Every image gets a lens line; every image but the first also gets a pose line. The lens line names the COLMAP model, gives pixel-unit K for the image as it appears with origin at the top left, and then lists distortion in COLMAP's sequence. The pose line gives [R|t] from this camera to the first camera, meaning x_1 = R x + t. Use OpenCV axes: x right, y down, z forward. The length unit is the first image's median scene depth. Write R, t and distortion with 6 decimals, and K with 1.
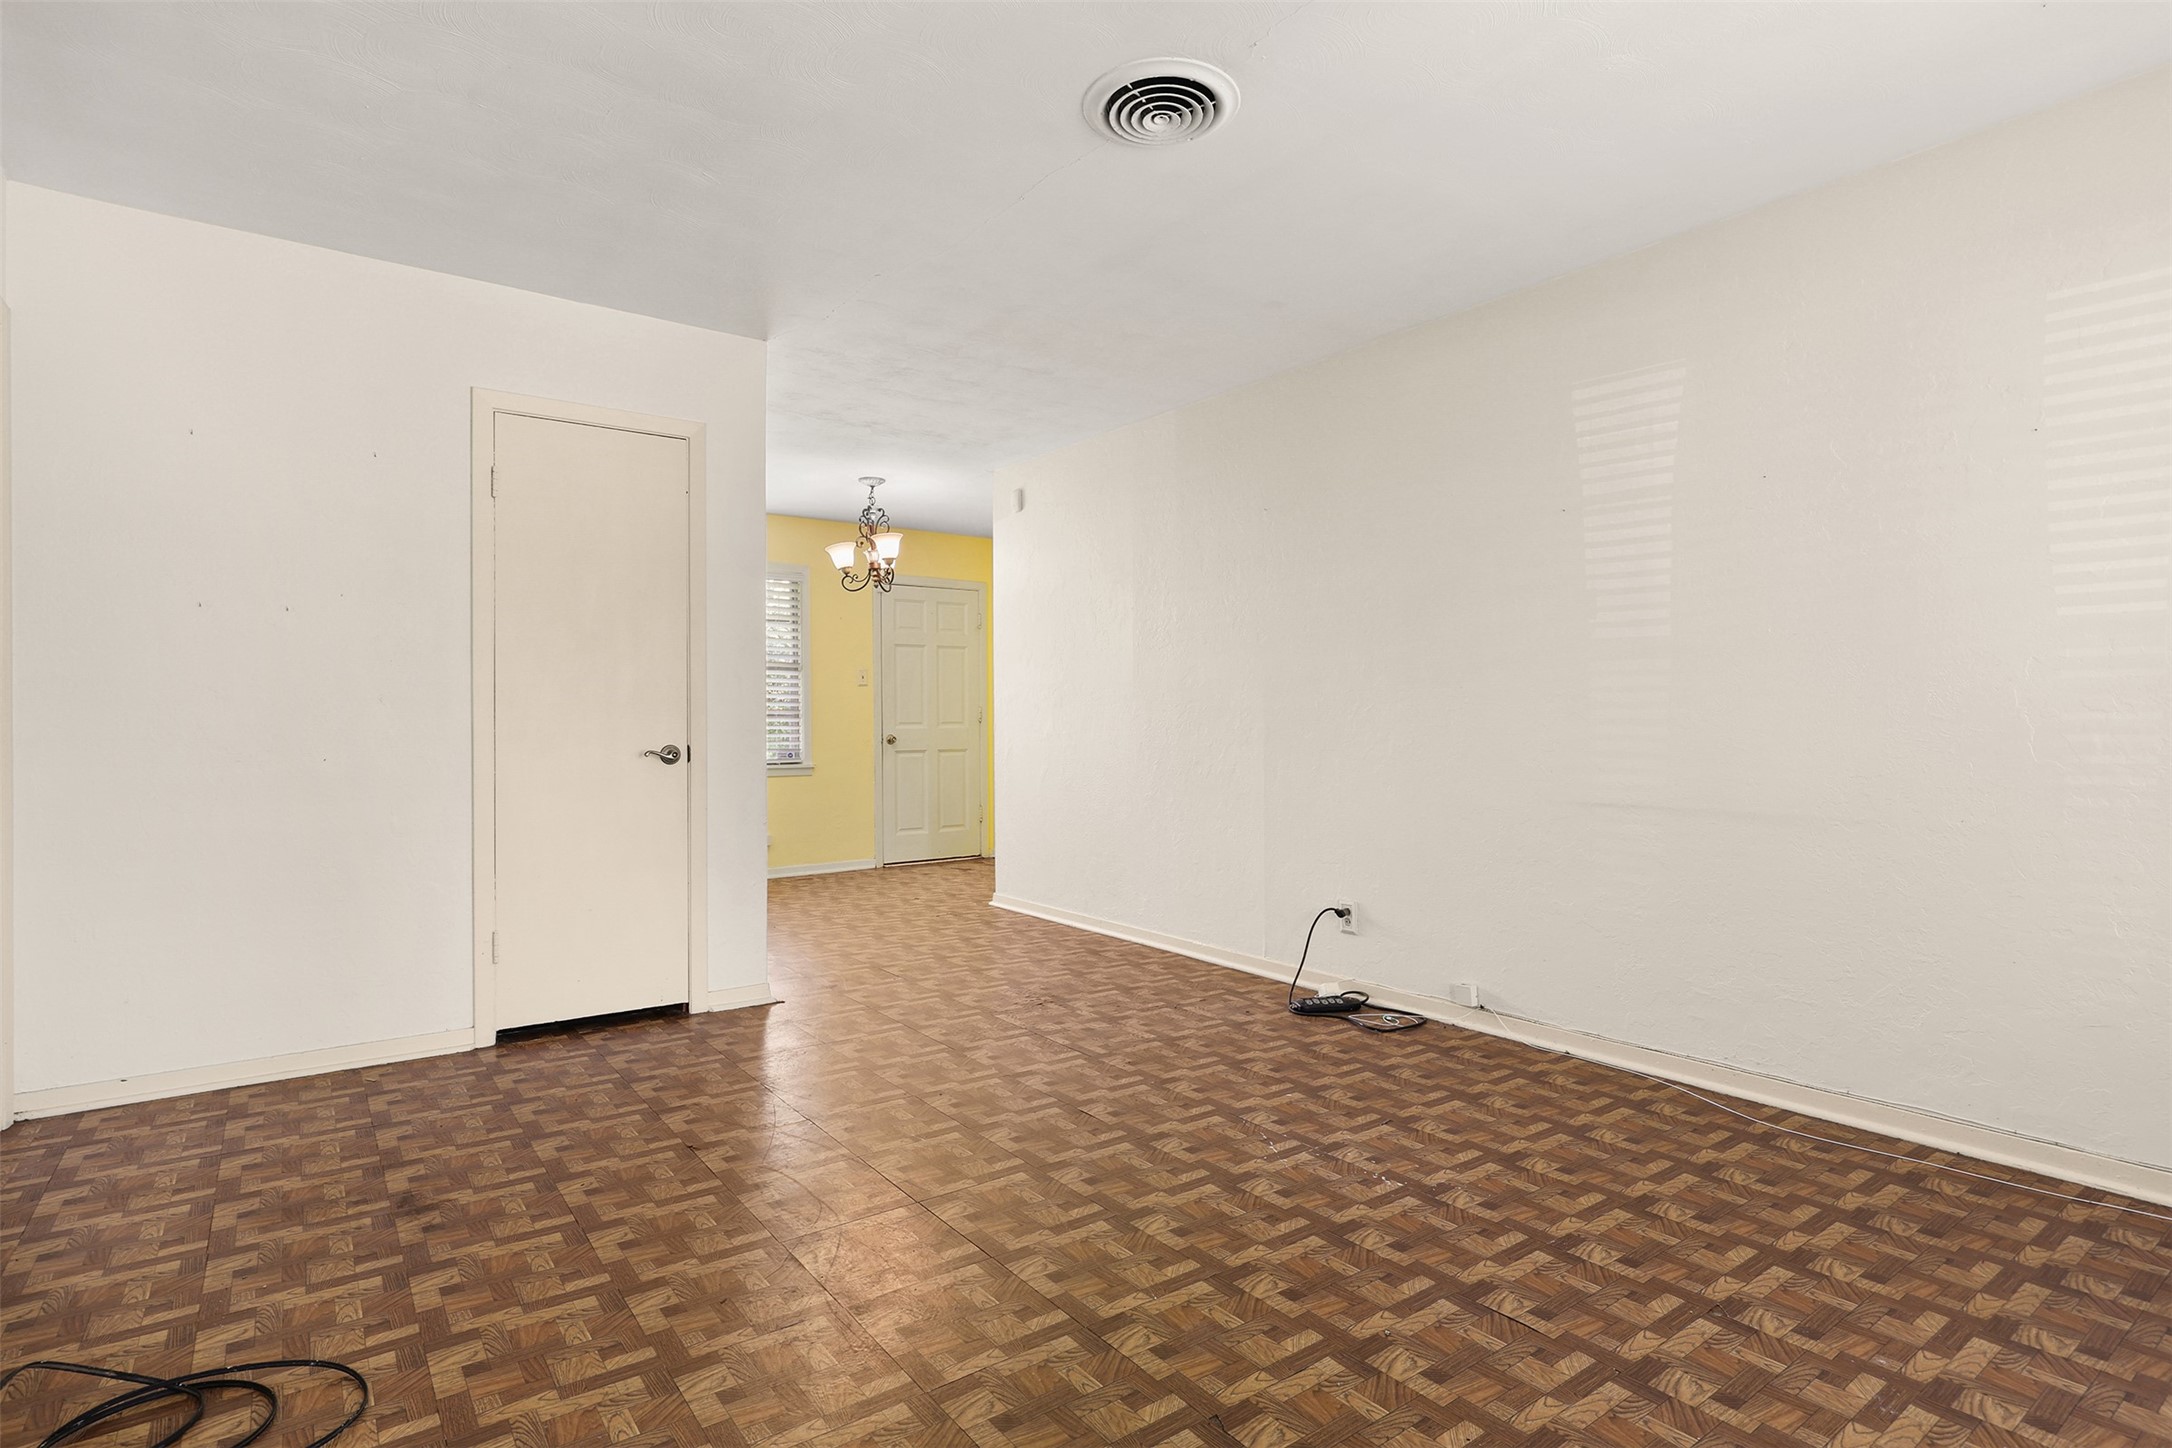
lens RADIAL K [[1124.8, 0, 1077.3], [0, 1124.8, 718.0], [0, 0, 1]] dist [0.004120, 0.000279]
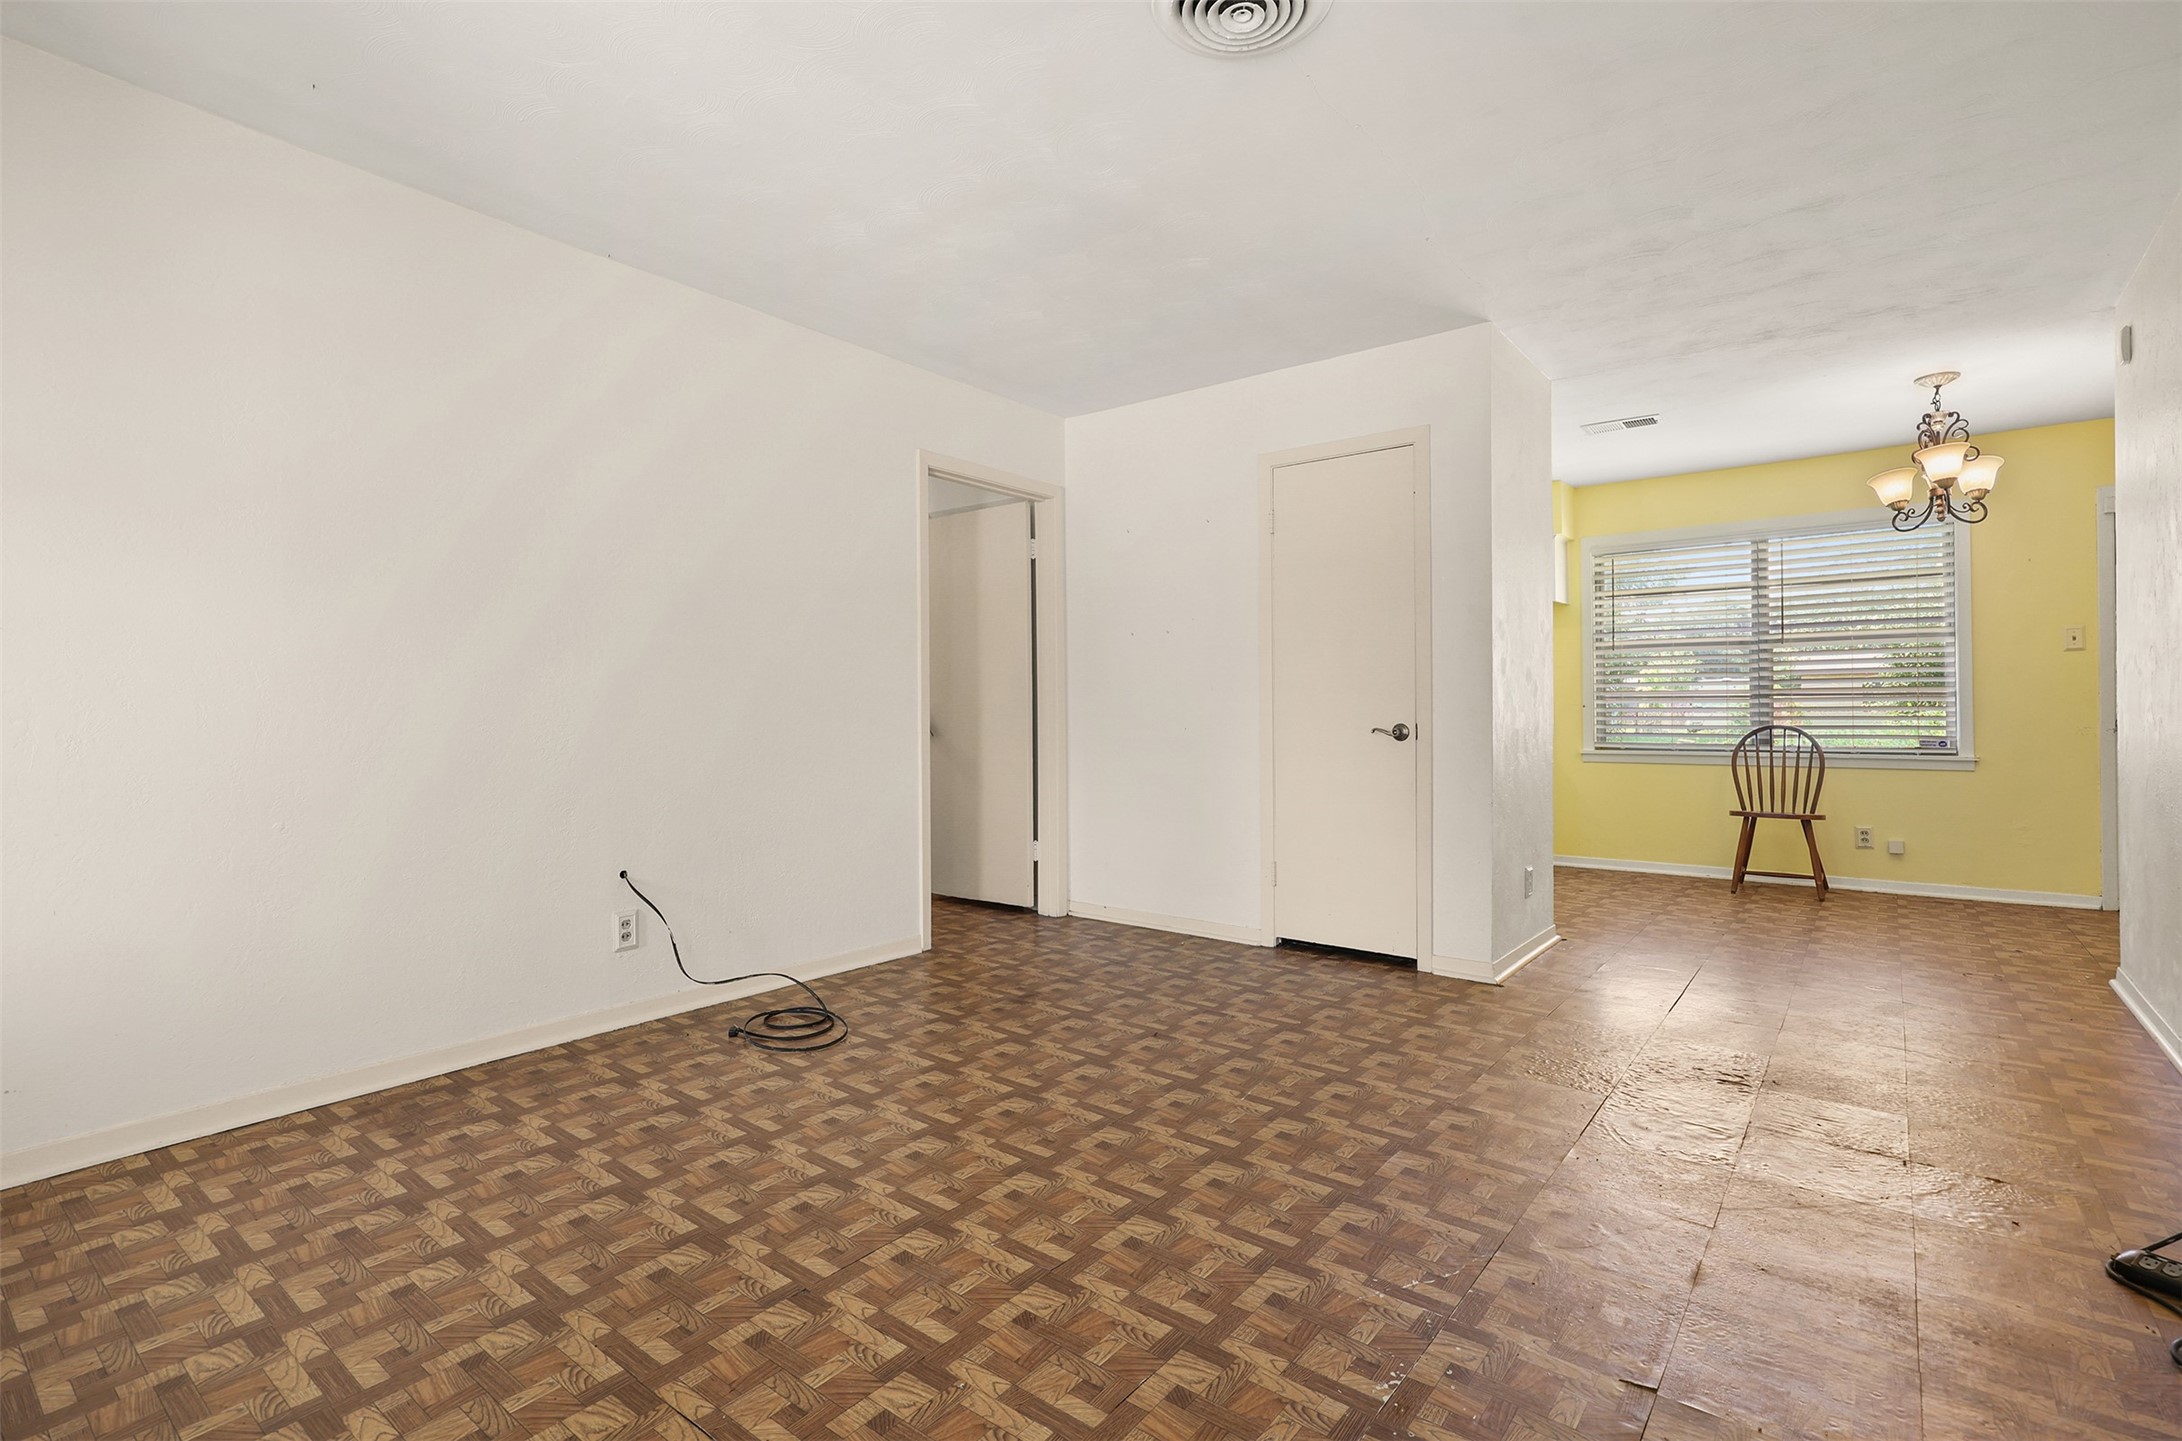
lens RADIAL K [[1020.1, 0, 1081.4], [0, 1020.1, 702.8], [0, 0, 1]] dist [0.019992, 0.002808]
pose [[0.255424, -0.002031, -0.966827, 0.596330], [0.005934, 0.999982, -0.000533, 0.002322], [0.966811, -0.005602, 0.255432, 0.483888]]
